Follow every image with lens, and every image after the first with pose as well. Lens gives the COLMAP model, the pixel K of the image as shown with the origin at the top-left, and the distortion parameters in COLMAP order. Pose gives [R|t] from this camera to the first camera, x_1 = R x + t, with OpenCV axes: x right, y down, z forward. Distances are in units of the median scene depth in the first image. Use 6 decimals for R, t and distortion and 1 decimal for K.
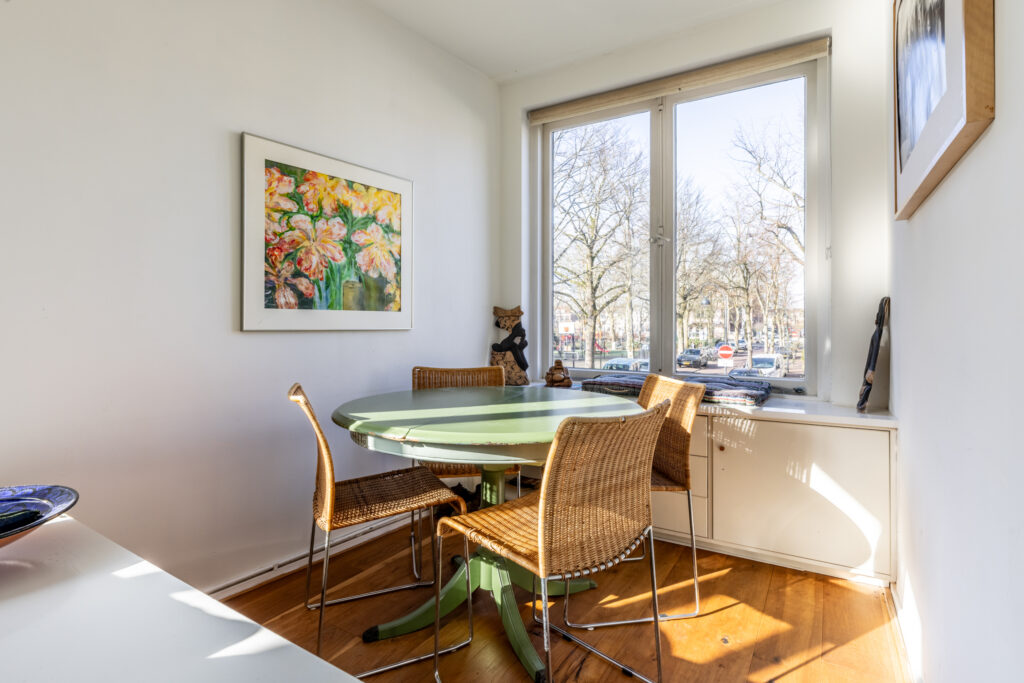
lens RADIAL K [[512.4, 0, 493.3], [0, 512.4, 320.5], [0, 0, 1]] dist [-0.003947, -0.000082]
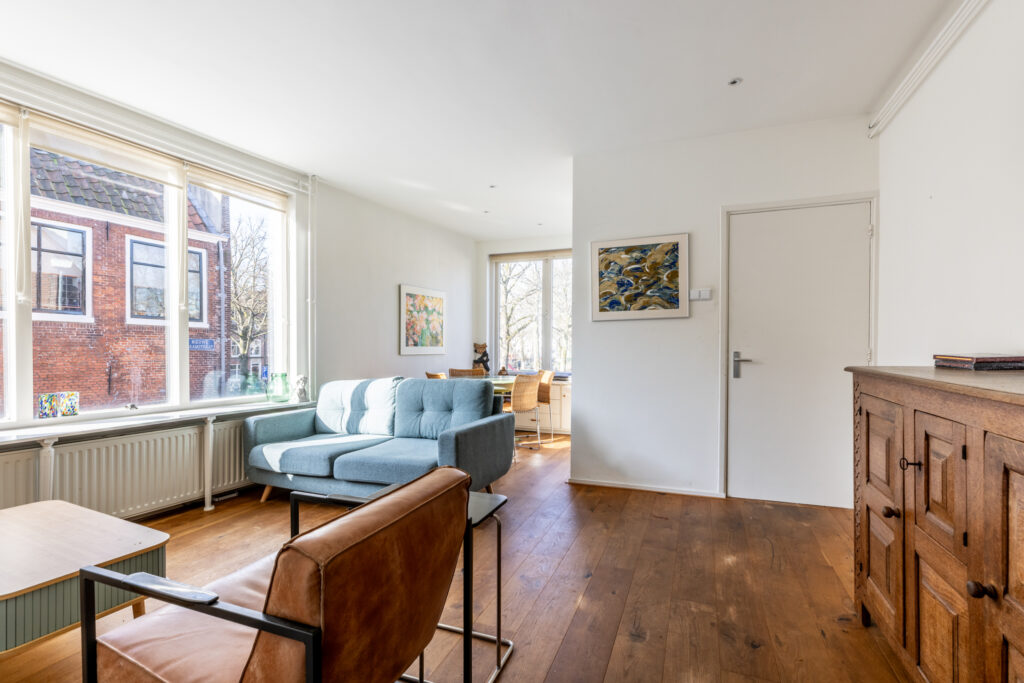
lens RADIAL K [[460.2, 0, 512.0], [0, 460.2, 346.4], [0, 0, 1]] dist [0.000670, -0.000046]
pose [[0.978648, 0.003404, 0.205517, -0.279820], [-0.004863, 0.999966, 0.006597, -0.030861], [-0.205487, -0.007455, 0.978631, -1.110753]]
